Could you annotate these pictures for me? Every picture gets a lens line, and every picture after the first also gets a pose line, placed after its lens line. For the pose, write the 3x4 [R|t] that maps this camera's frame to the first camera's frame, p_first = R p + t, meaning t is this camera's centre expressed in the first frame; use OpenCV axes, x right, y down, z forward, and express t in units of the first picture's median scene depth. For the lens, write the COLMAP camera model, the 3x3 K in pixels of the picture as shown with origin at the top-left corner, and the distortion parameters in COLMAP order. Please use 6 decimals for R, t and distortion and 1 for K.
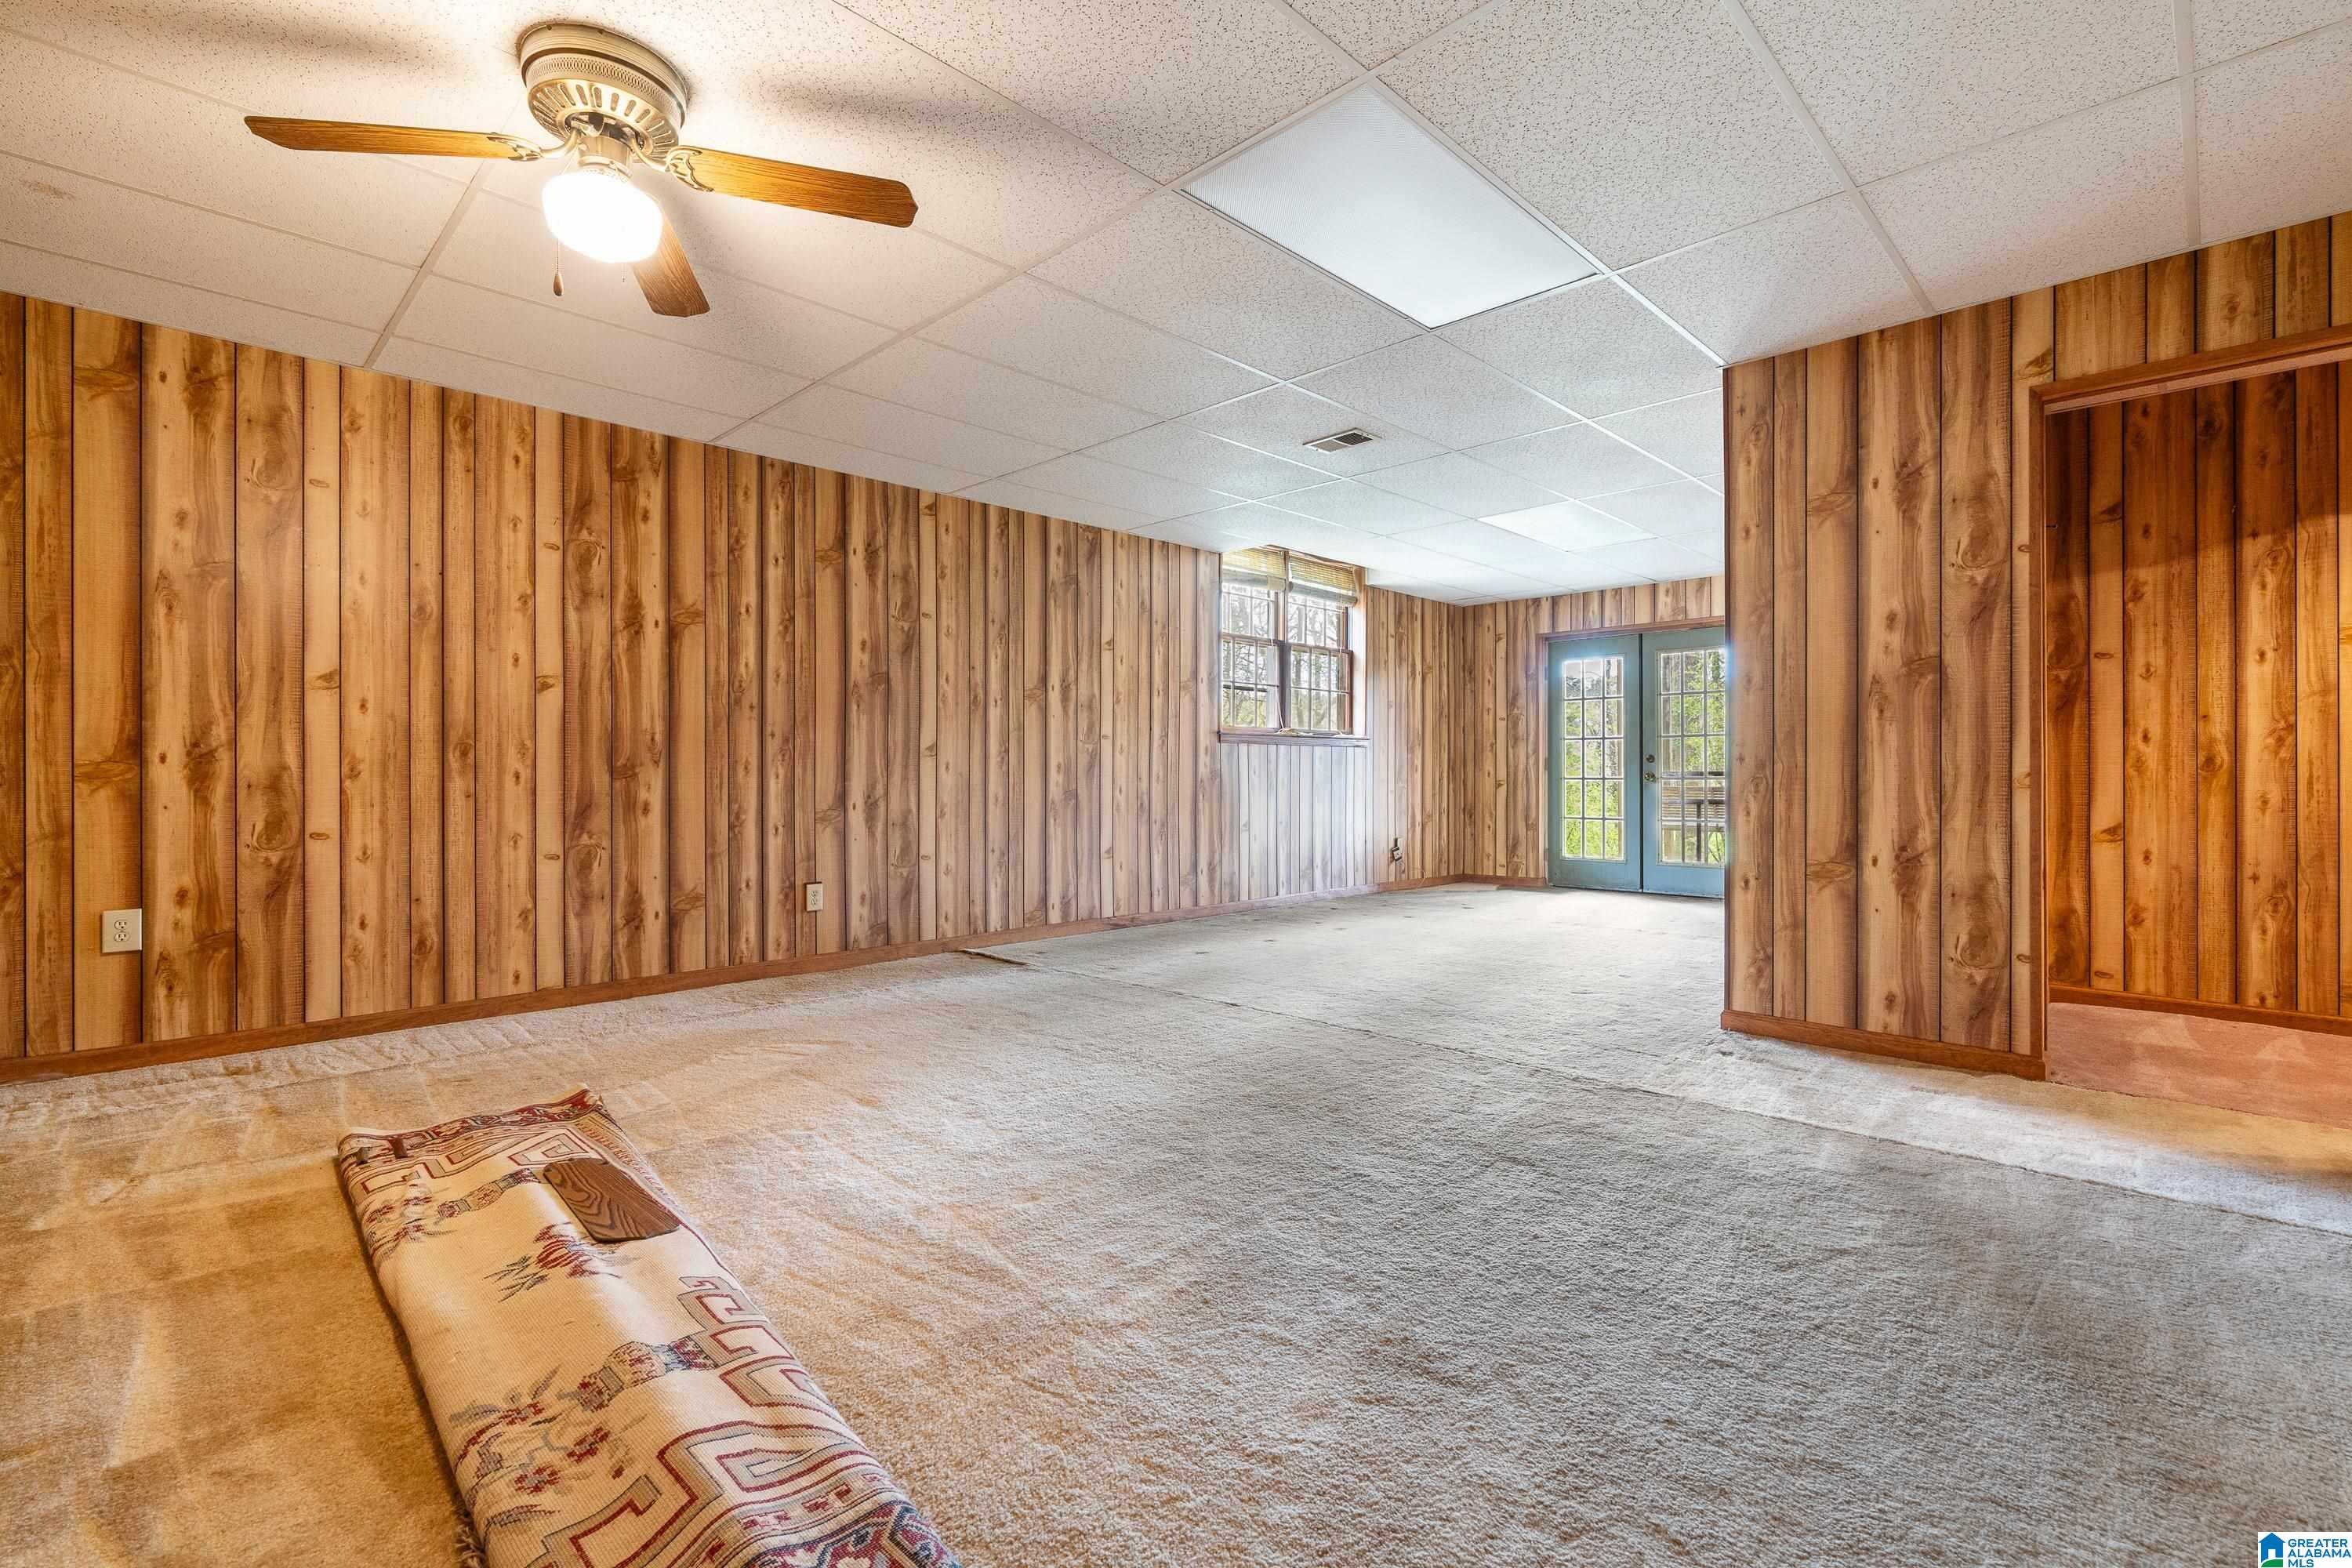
lens RADIAL K [[1057.6, 0, 1179.2], [0, 1057.6, 775.5], [0, 0, 1]] dist [-0.006846, 0.000445]
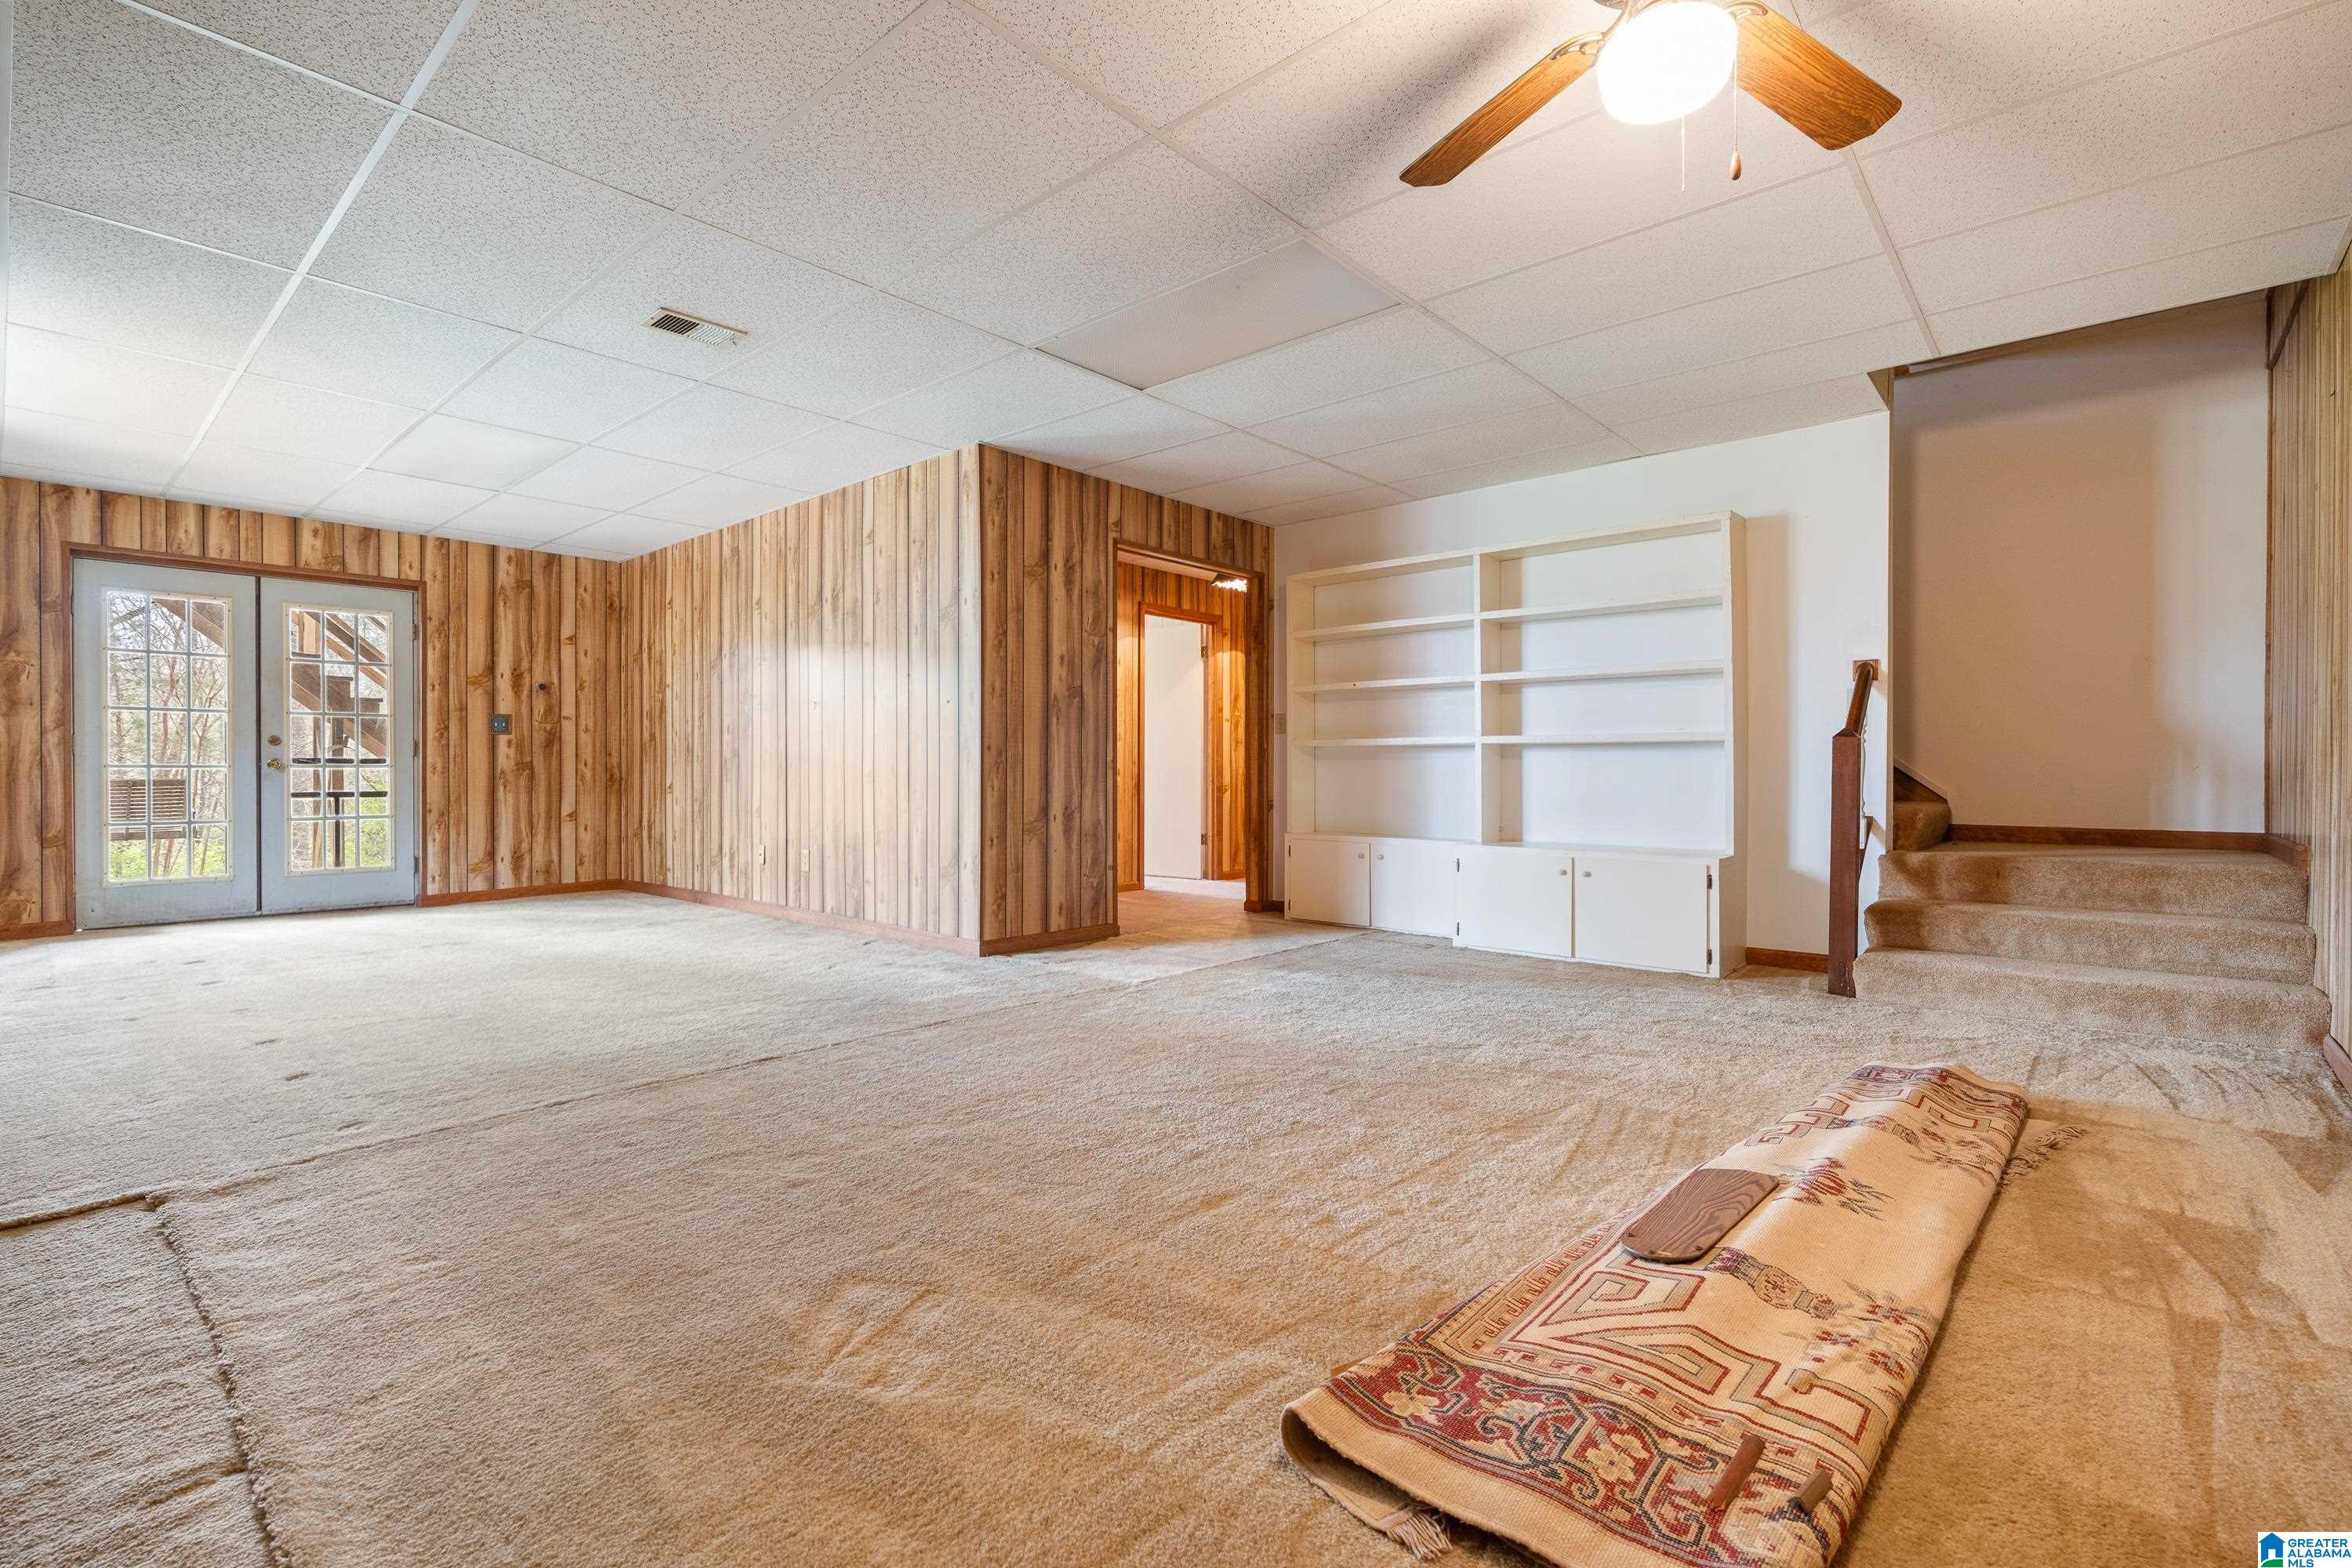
lens RADIAL K [[1057.6, 0, 1181.6], [0, 1057.6, 785.3], [0, 0, 1]] dist [-0.006846, 0.000445]
pose [[-0.061135, -0.012523, 0.998051, -1.697535], [-0.000807, 0.999922, 0.012497, 0.030175], [-0.998129, -0.000041, -0.061140, 1.800417]]
